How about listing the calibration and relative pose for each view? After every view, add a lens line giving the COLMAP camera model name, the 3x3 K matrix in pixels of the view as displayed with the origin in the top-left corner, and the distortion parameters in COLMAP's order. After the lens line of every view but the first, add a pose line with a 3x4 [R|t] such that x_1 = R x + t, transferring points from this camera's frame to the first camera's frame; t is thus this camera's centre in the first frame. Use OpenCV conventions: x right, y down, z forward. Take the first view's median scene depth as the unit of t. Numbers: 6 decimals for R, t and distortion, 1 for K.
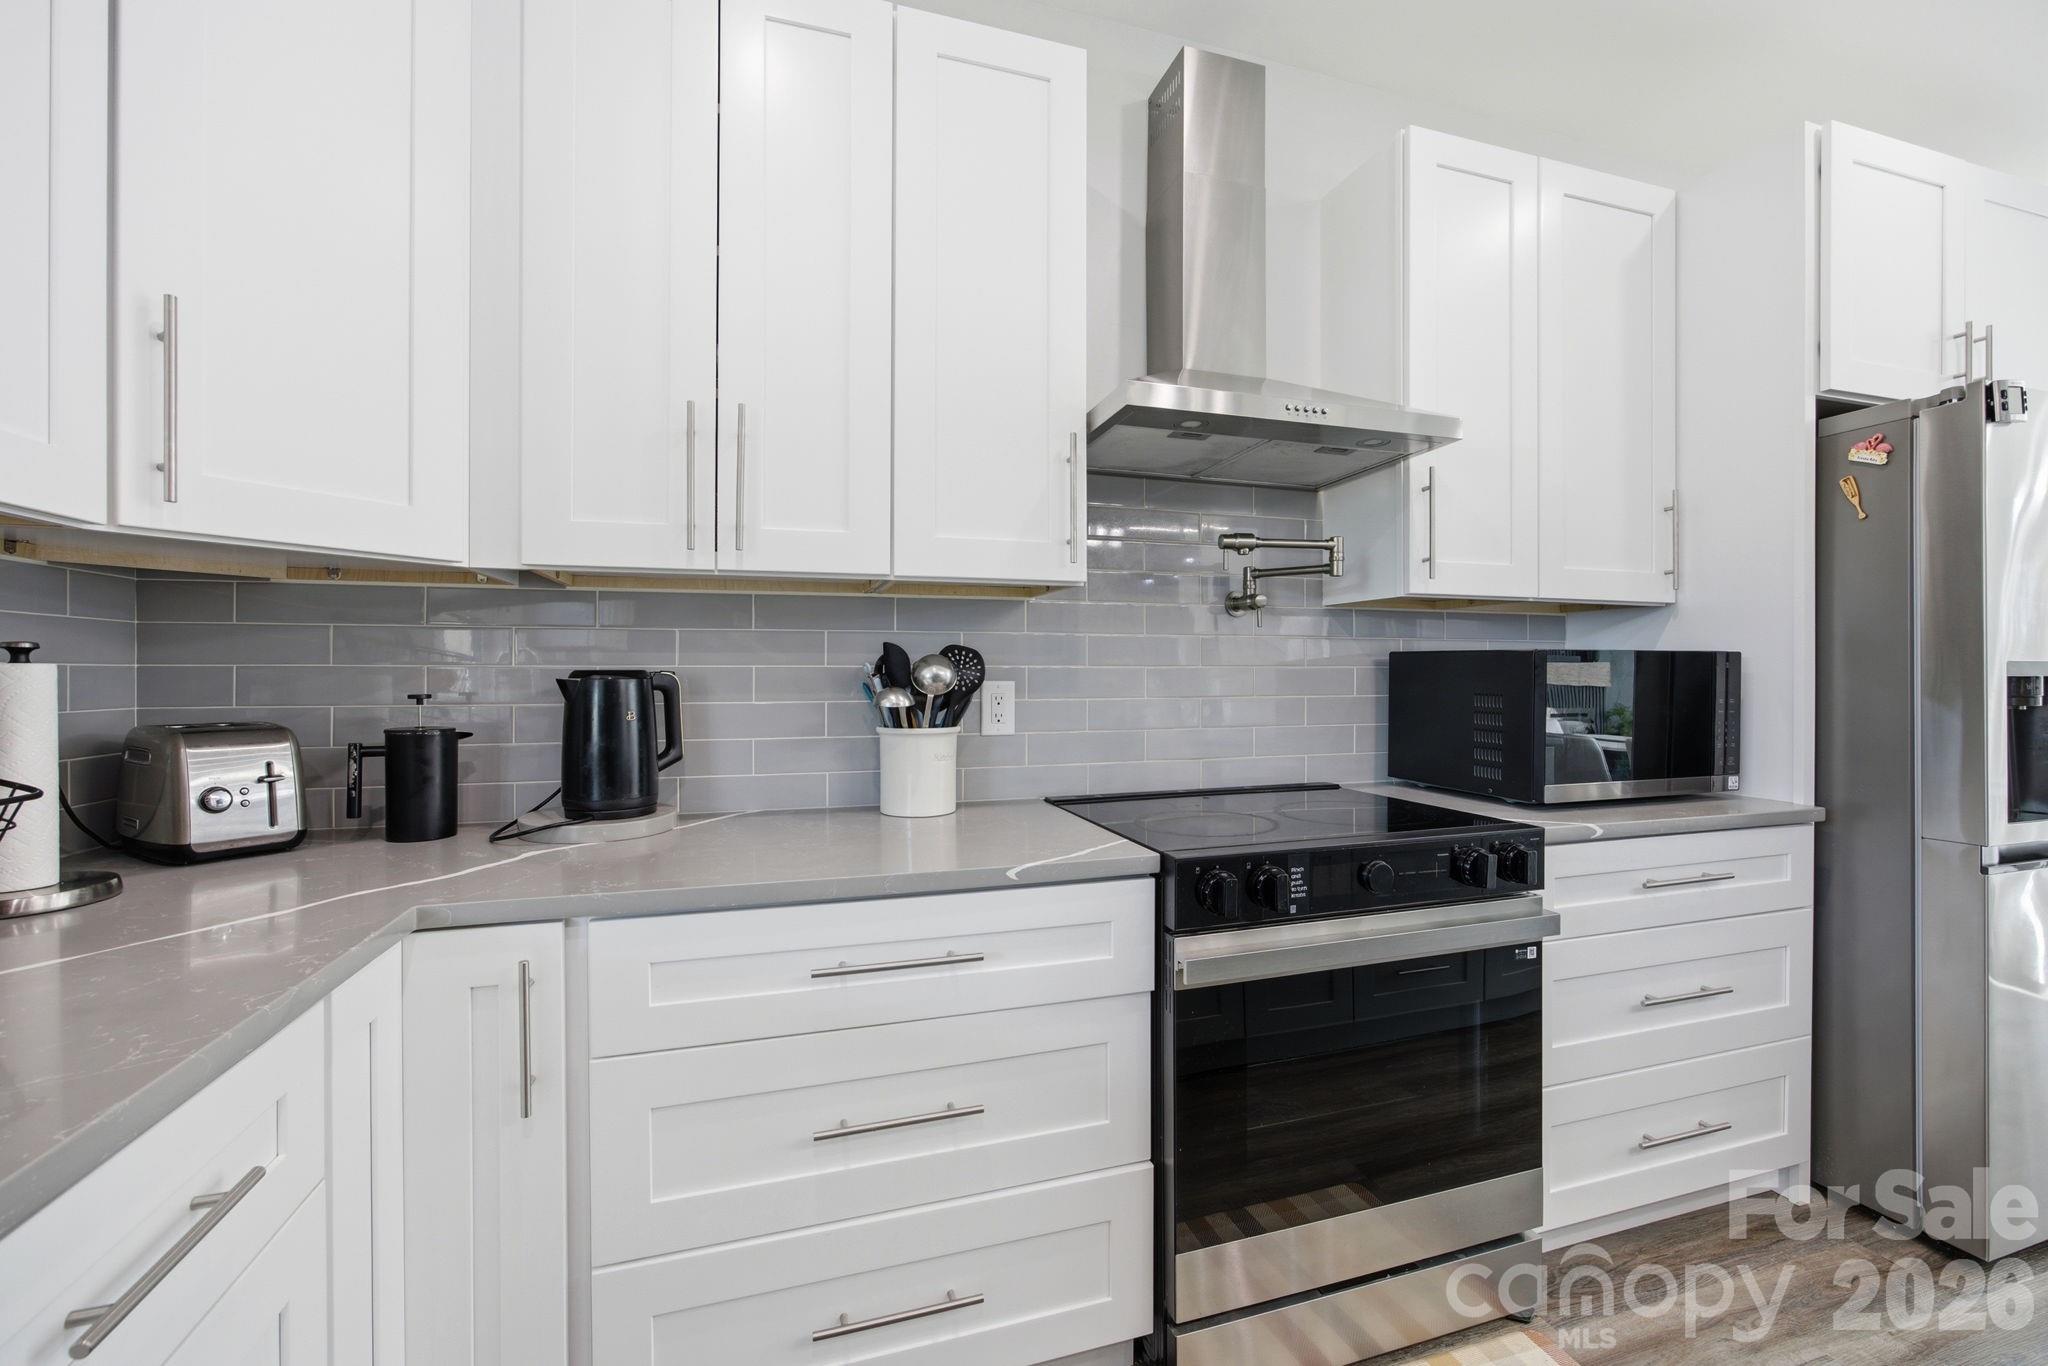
lens RADIAL K [[857.6, 0, 1030.5], [0, 857.6, 672.5], [0, 0, 1]] dist [-0.047346, 0.028227]
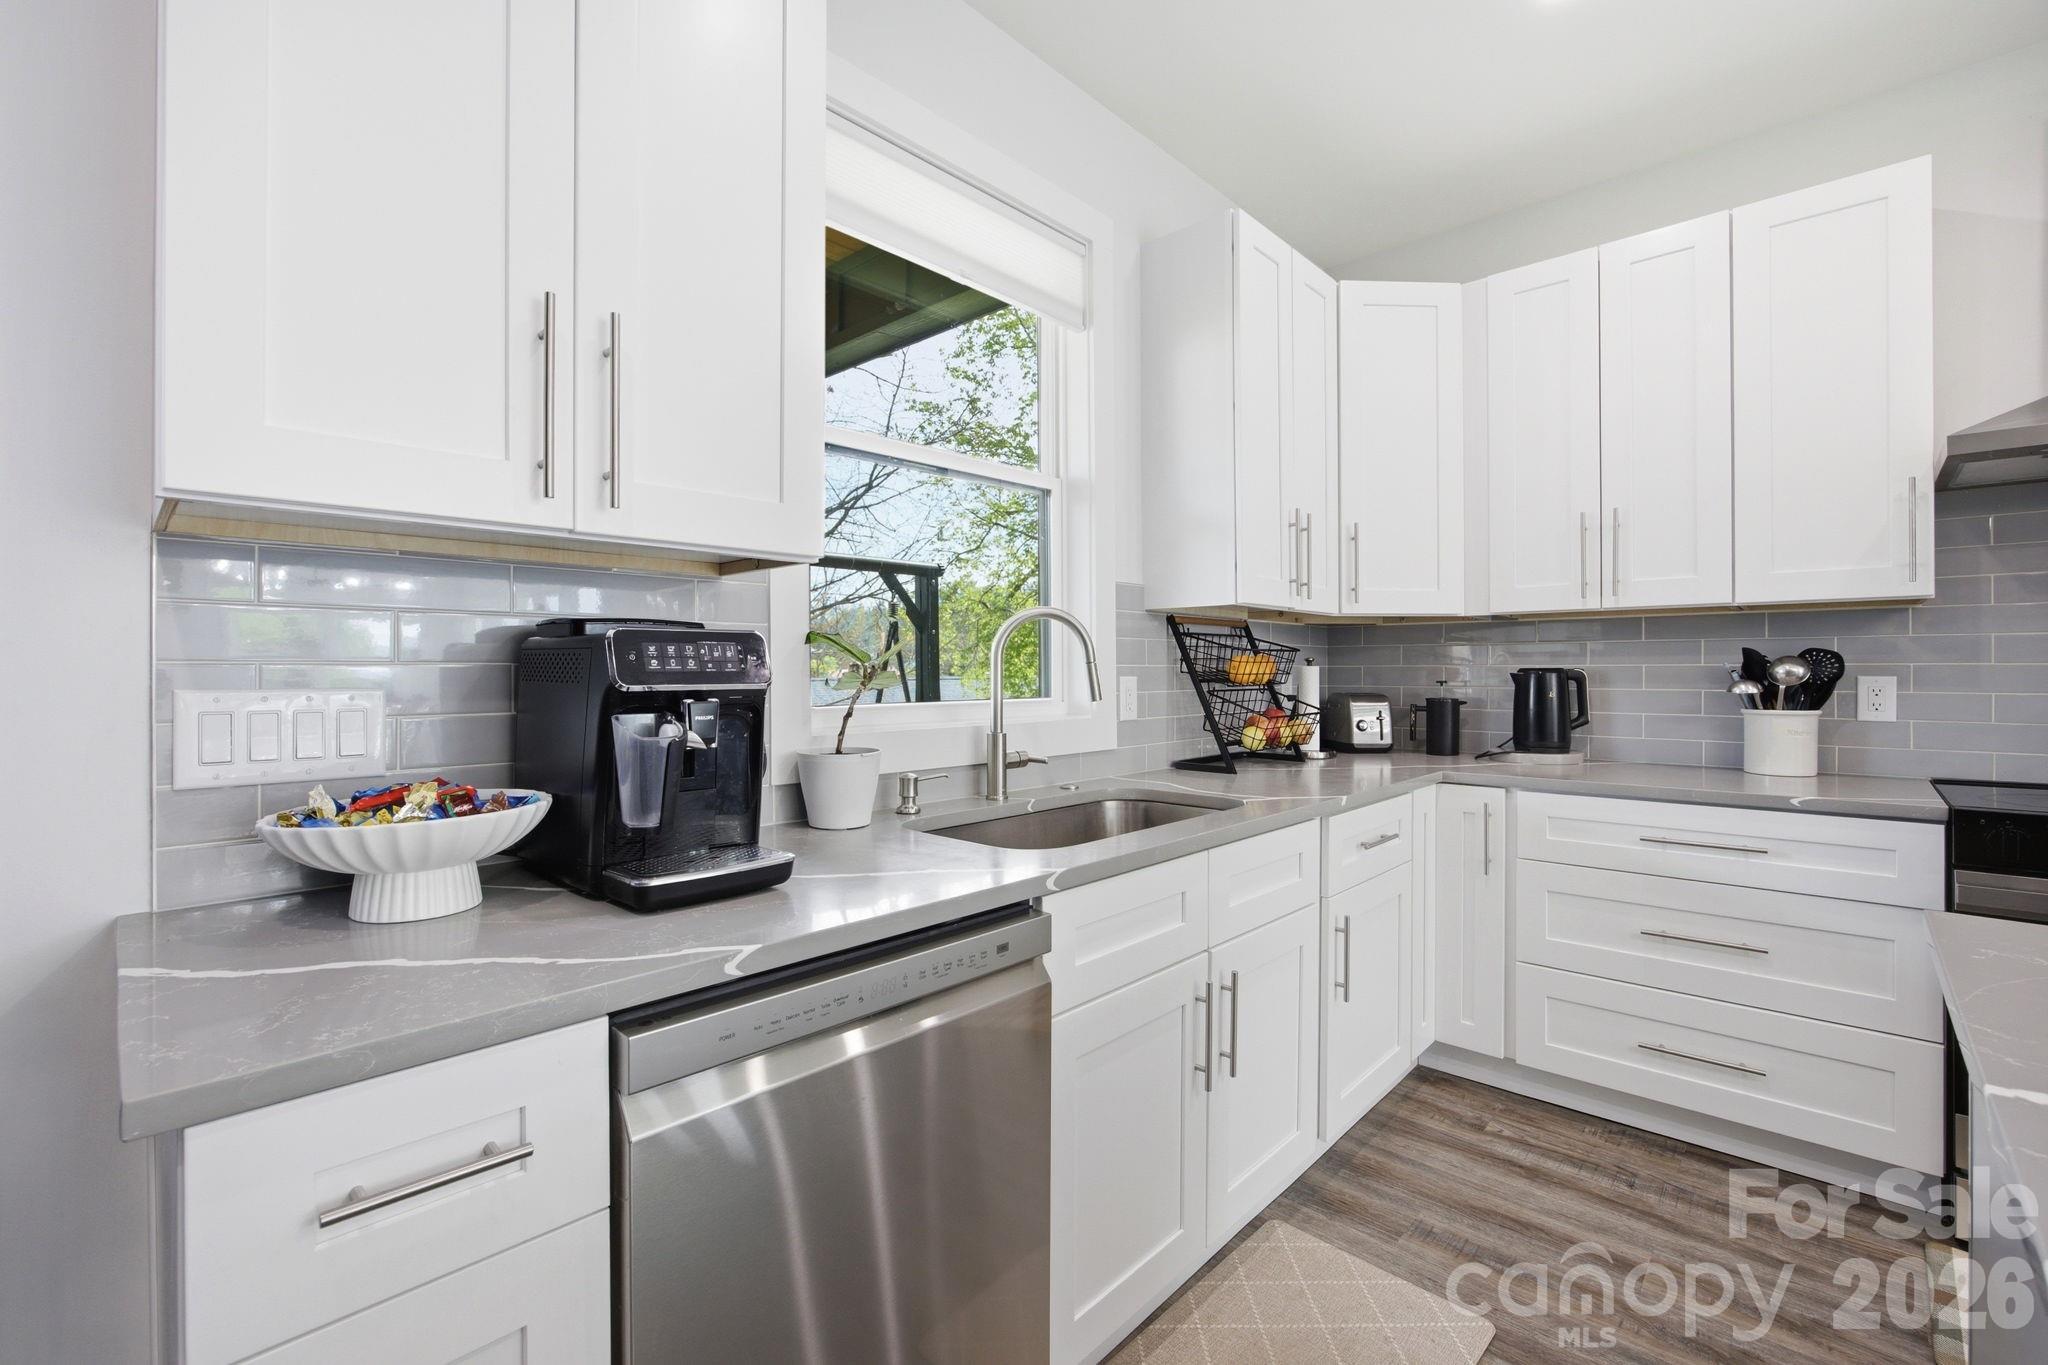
lens RADIAL K [[908.4, 0, 1031.6], [0, 908.4, 674.4], [0, 0, 1]] dist [-0.001544, -0.000024]
pose [[0.502940, 0.002654, -0.864317, 0.589049], [0.001439, 0.999991, 0.003908, 0.000955], [0.864320, -0.003209, 0.502932, -0.840988]]
